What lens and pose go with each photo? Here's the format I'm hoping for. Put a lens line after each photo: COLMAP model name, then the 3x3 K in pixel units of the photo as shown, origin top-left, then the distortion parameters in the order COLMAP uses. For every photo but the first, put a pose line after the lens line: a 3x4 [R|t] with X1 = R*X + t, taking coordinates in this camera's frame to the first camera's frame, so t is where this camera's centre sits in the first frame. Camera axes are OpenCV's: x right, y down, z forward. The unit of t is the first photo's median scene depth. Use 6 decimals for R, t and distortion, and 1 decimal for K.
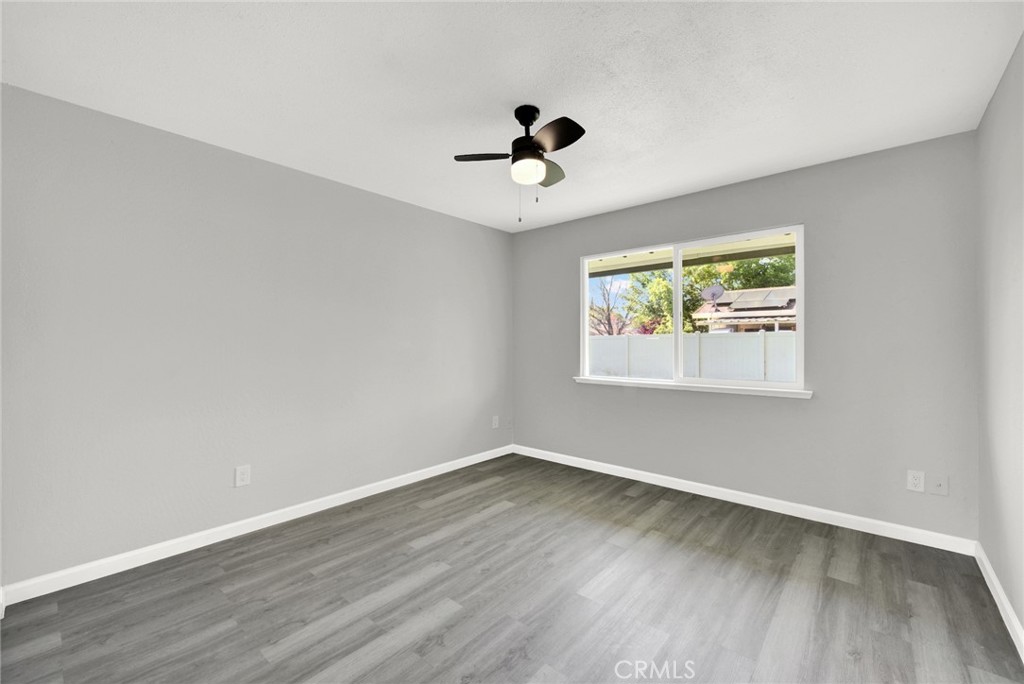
lens RADIAL K [[418.1, 0, 505.7], [0, 418.1, 347.0], [0, 0, 1]] dist [0.002436, -0.002240]
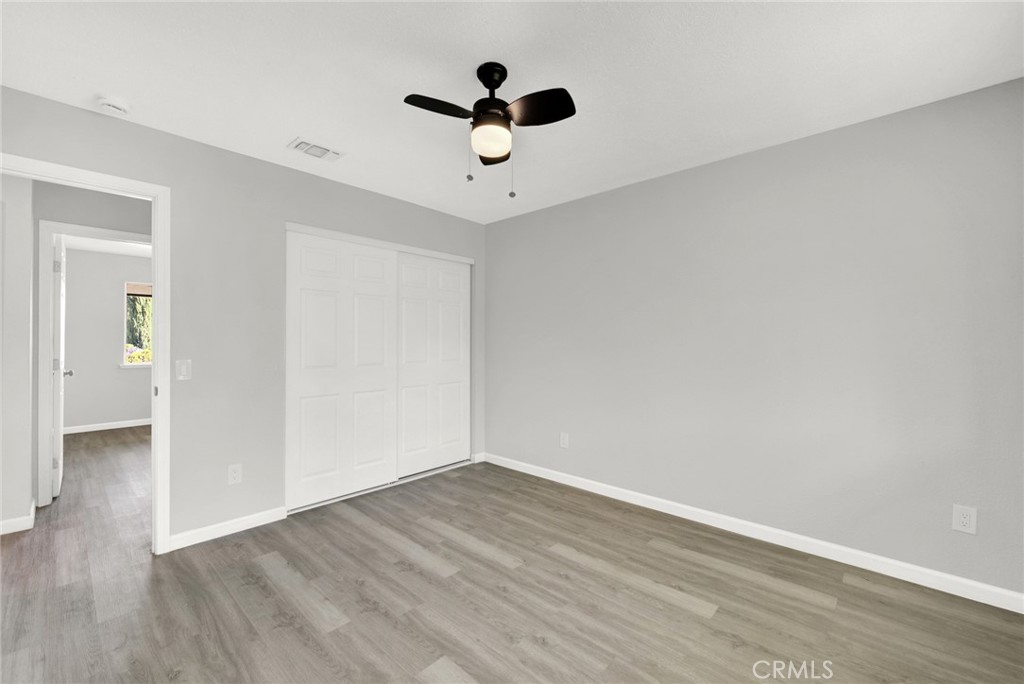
lens RADIAL K [[418.1, 0, 516.8], [0, 418.1, 342.1], [0, 0, 1]] dist [0.002436, -0.002240]
pose [[-0.016156, 0.004225, -0.999861, 0.754190], [-0.012522, 0.999912, 0.004427, -0.016530], [0.999791, 0.012592, -0.016102, 0.890059]]
